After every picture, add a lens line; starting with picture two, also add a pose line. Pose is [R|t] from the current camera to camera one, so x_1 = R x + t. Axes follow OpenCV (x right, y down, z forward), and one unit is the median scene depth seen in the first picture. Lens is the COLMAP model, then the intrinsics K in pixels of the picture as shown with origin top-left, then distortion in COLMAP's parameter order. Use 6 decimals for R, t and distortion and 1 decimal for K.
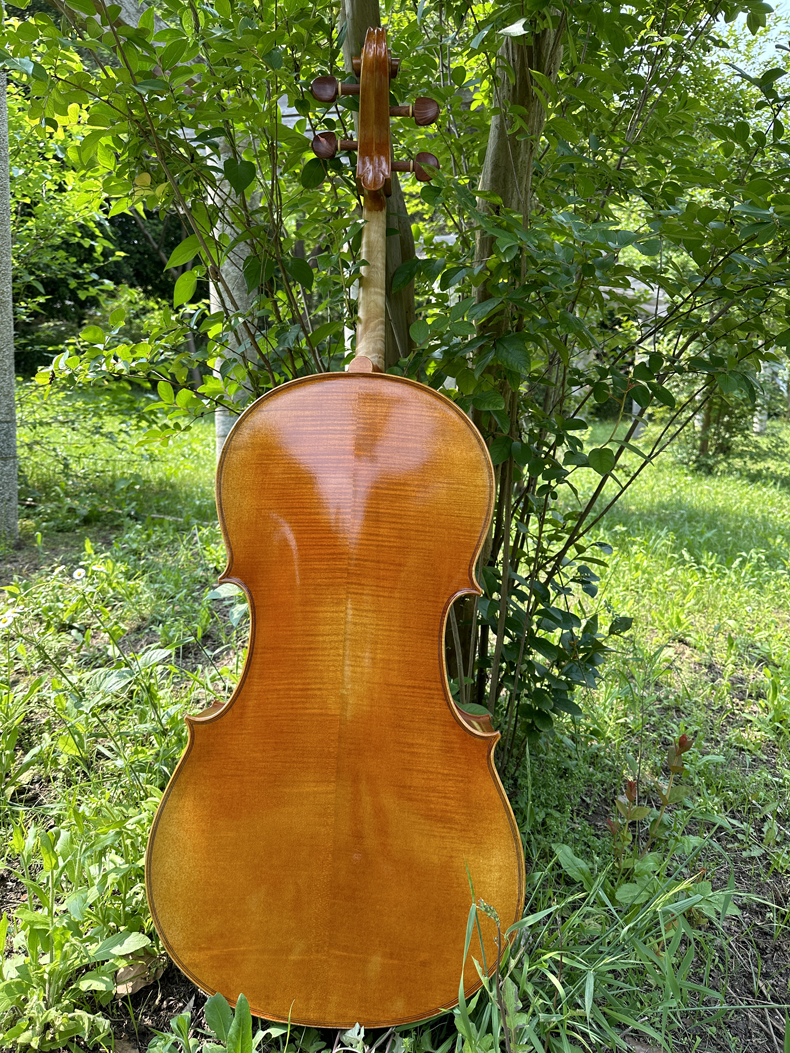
lens RADIAL K [[741.4, 0, 377.7], [0, 741.4, 520.1], [0, 0, 1]] dist [0.060154, -0.108583]
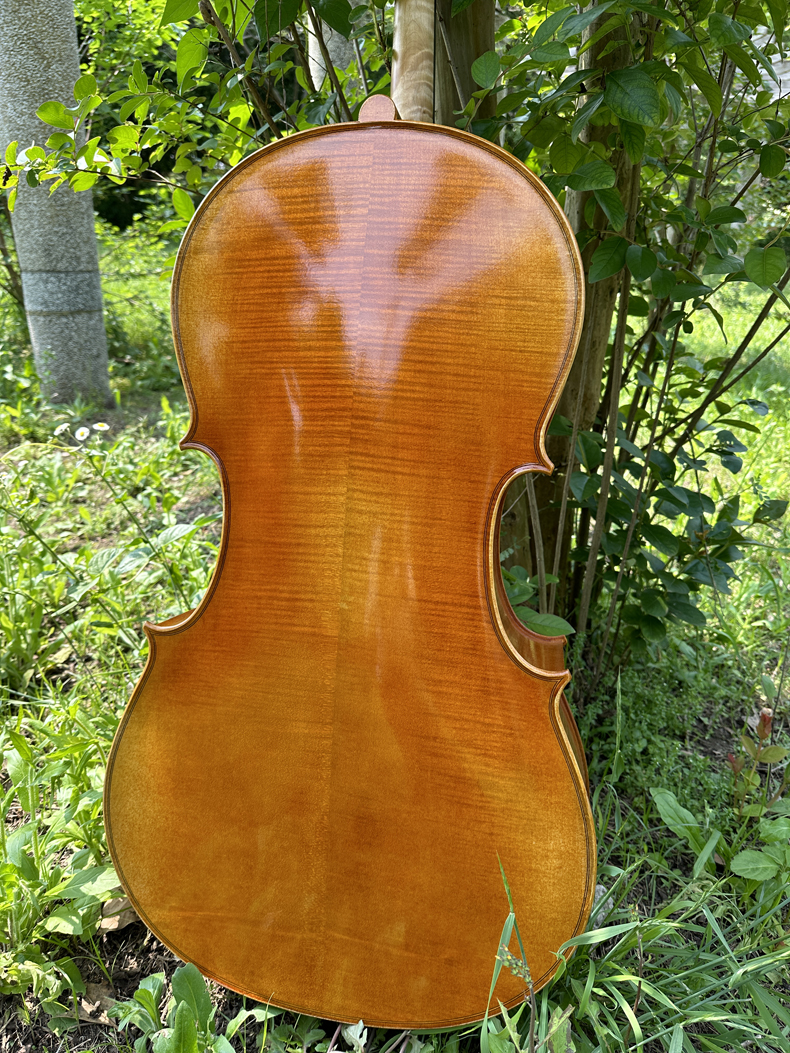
lens RADIAL K [[741.4, 0, 377.7], [0, 741.4, 520.1], [0, 0, 1]] dist [0.060154, -0.108583]
pose [[0.985878, 0.030281, -0.164702, 0.057961], [0.000042, 0.983470, 0.181069, 0.013414], [0.167463, -0.178519, 0.969581, 0.196582]]
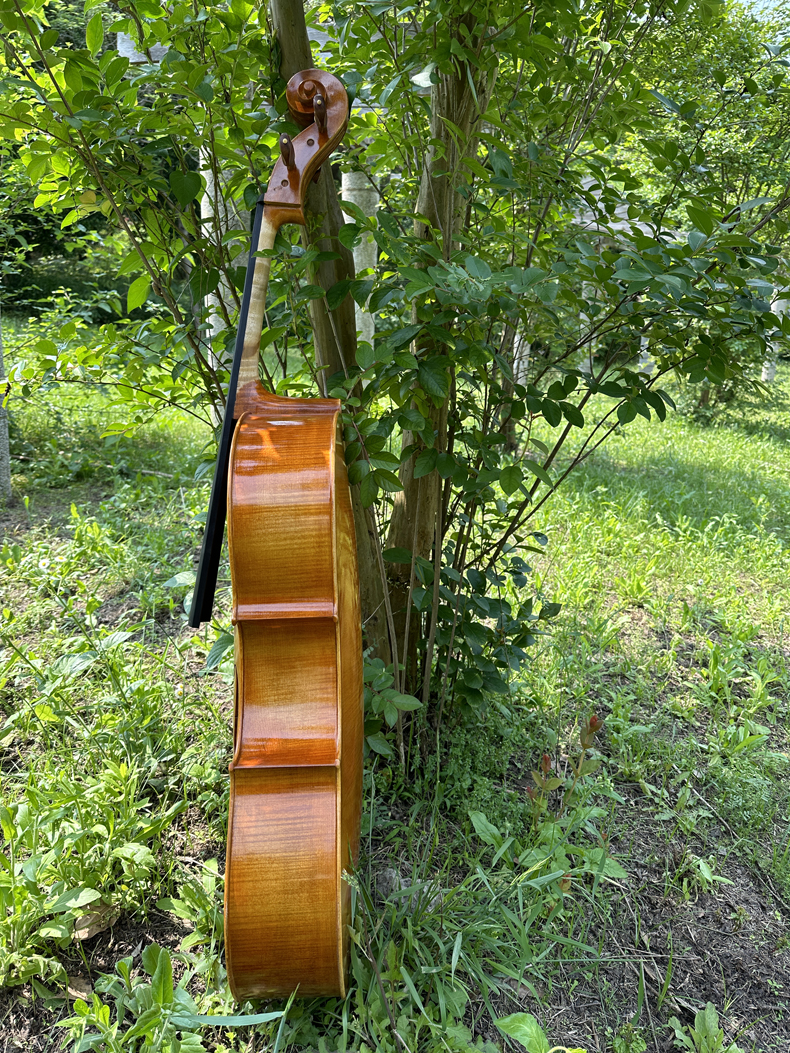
lens RADIAL K [[739.1, 0, 381.5], [0, 739.1, 530.6], [0, 0, 1]] dist [0.079115, -0.138654]
pose [[0.999912, 0.011869, -0.005845, 0.082971], [-0.011245, 0.995201, 0.097200, -0.075687], [0.006970, -0.097126, 0.995248, -0.062305]]
